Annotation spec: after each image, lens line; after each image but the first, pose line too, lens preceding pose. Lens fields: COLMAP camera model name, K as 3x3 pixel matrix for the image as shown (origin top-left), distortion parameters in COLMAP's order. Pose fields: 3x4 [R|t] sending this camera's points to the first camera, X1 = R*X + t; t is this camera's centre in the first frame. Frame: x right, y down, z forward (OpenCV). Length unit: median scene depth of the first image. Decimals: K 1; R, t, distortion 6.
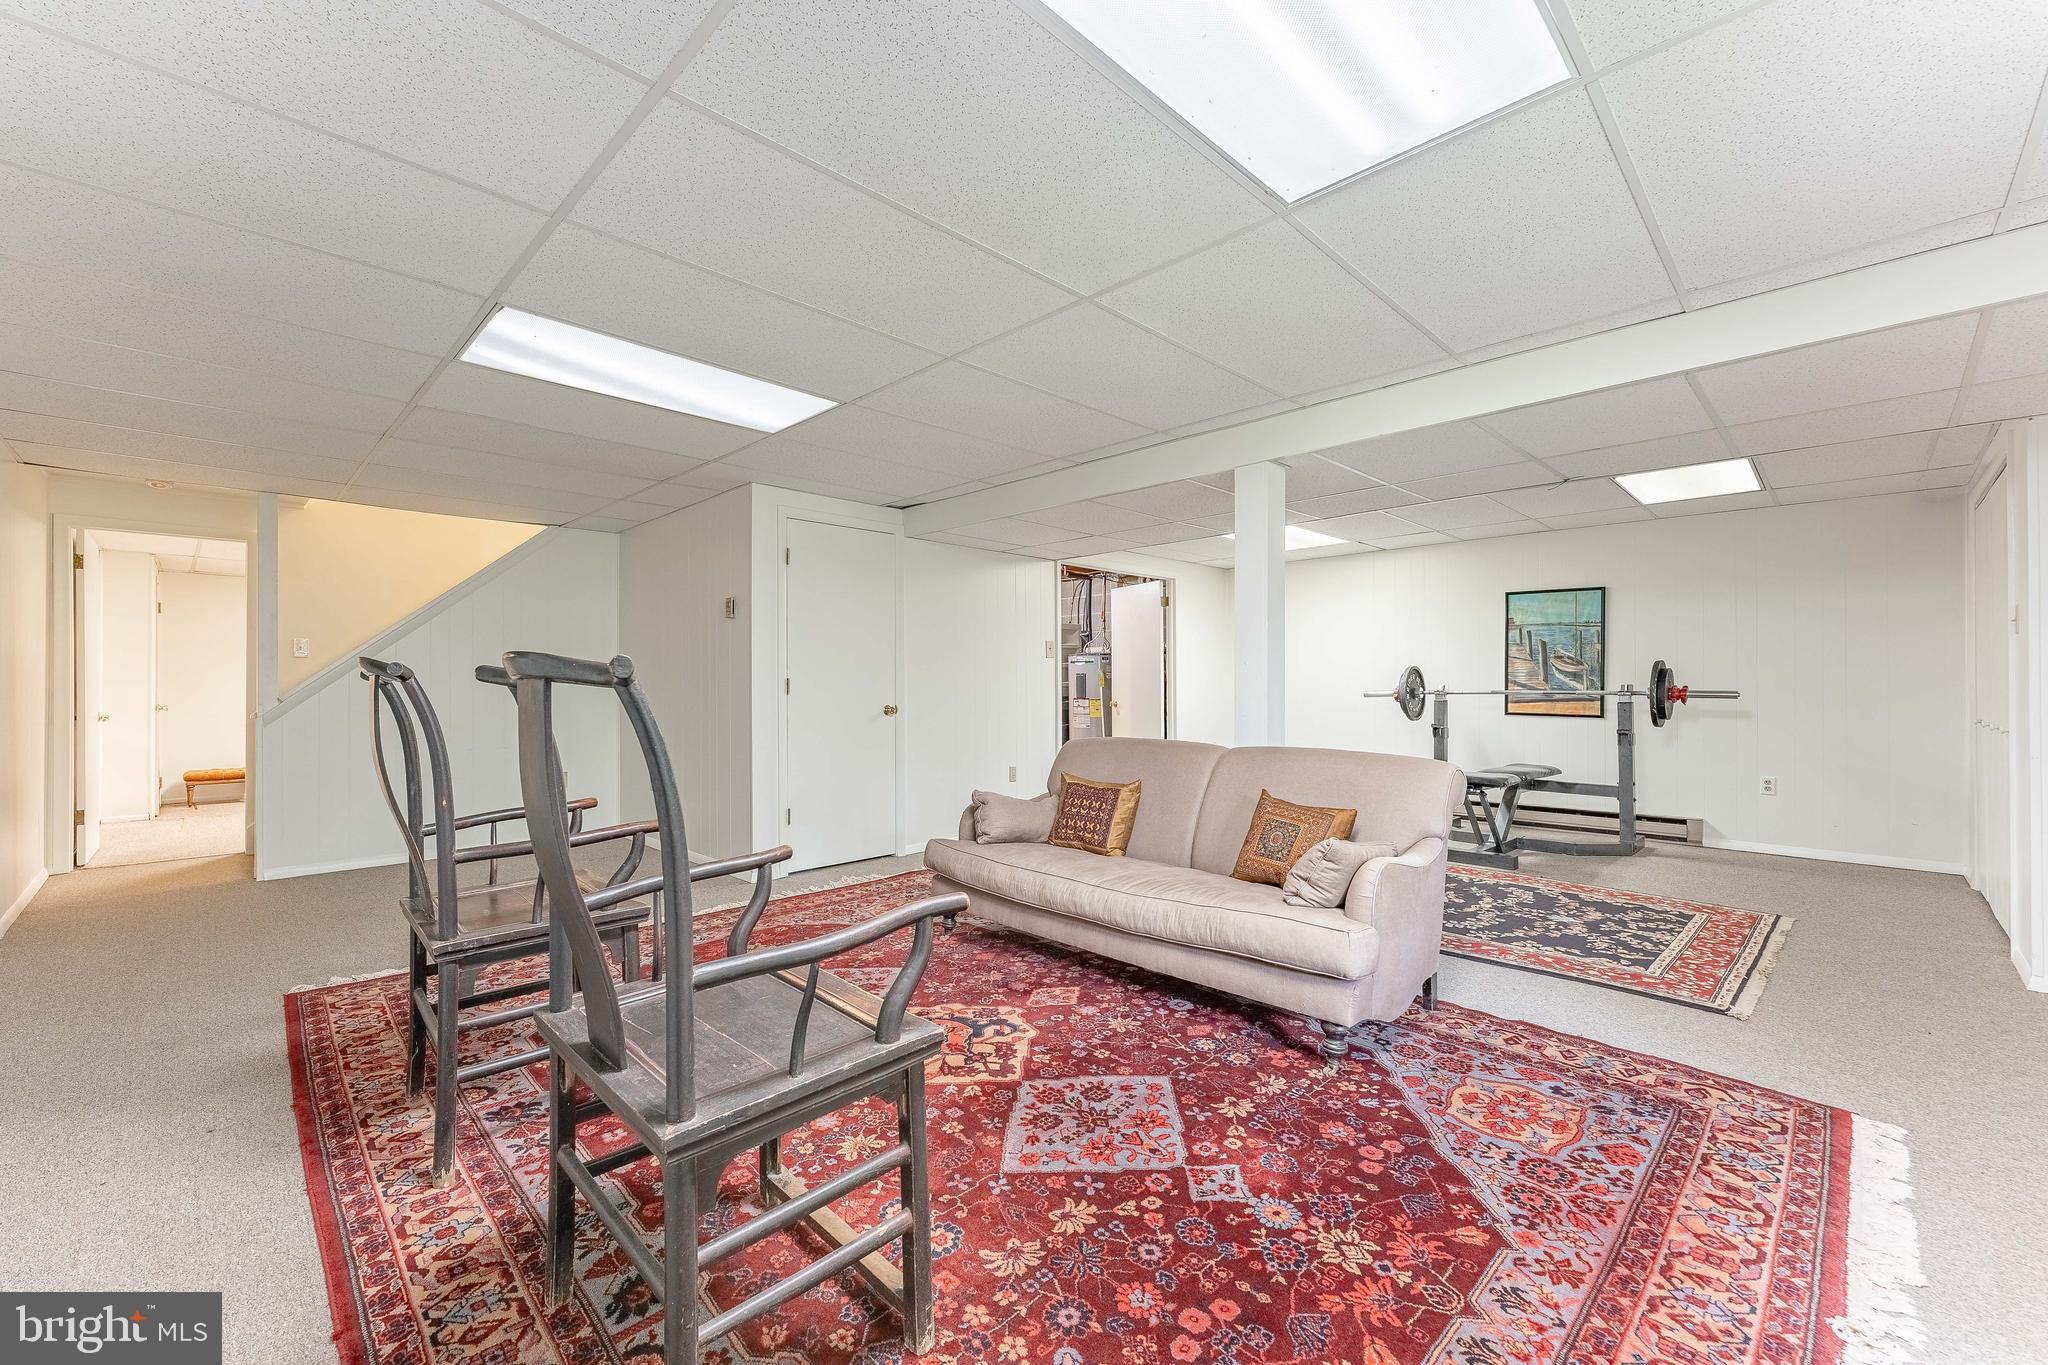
lens RADIAL K [[846.4, 0, 1019.9], [0, 846.4, 679.8], [0, 0, 1]] dist [0.002773, -0.001144]
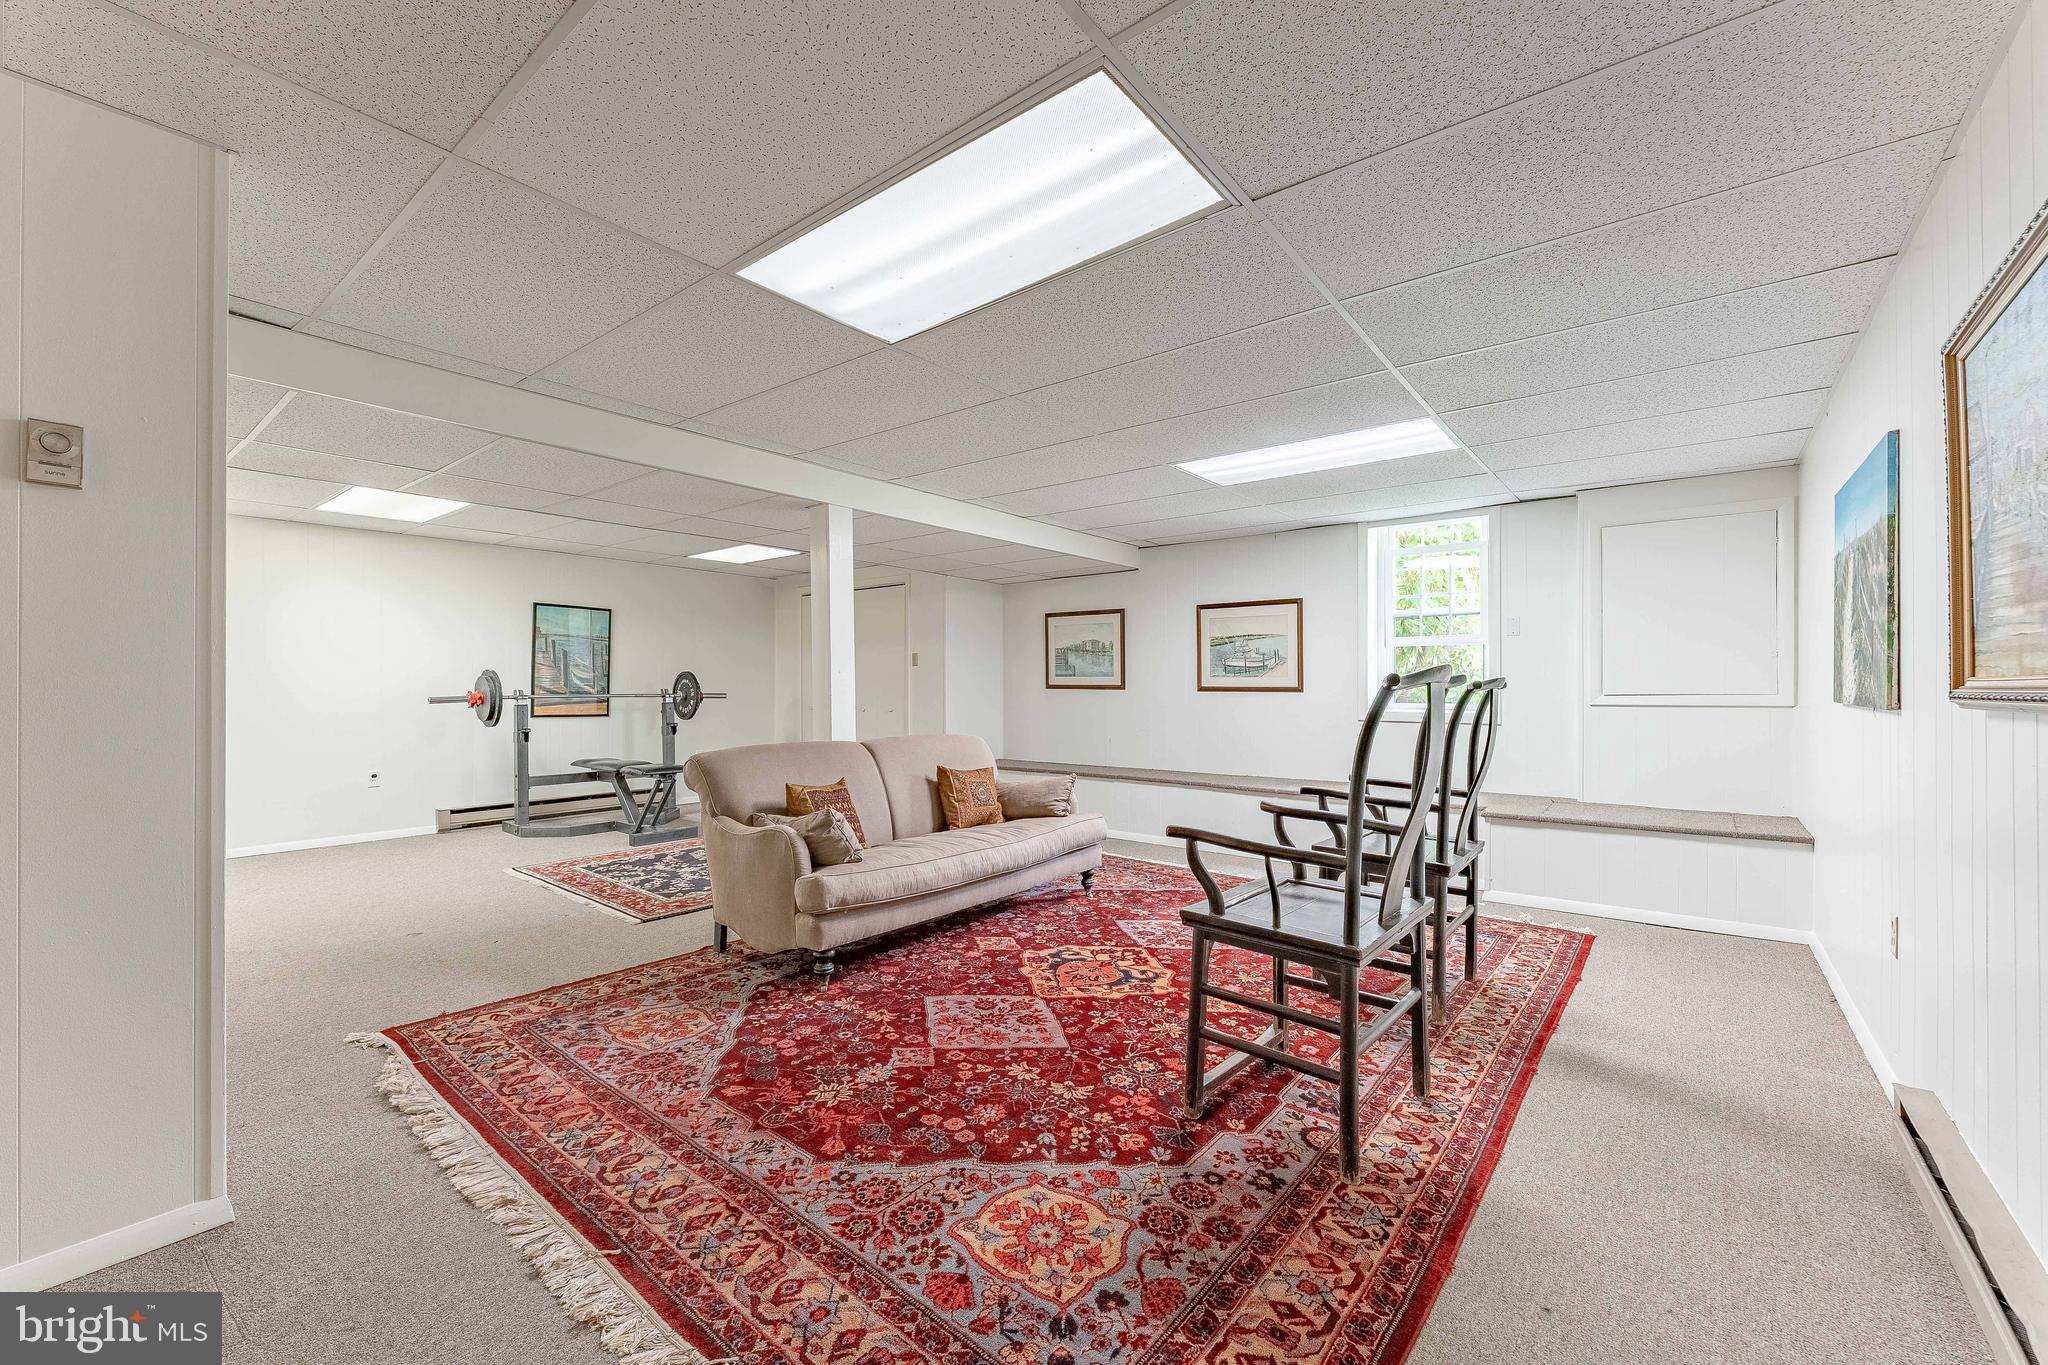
lens RADIAL K [[846.4, 0, 1019.9], [0, 846.4, 687.5], [0, 0, 1]] dist [0.002773, -0.001144]
pose [[-0.137506, 0.001258, 0.990500, -1.292701], [-0.005959, 0.999980, -0.002097, 0.004857], [-0.990483, -0.006191, -0.137496, 1.243439]]
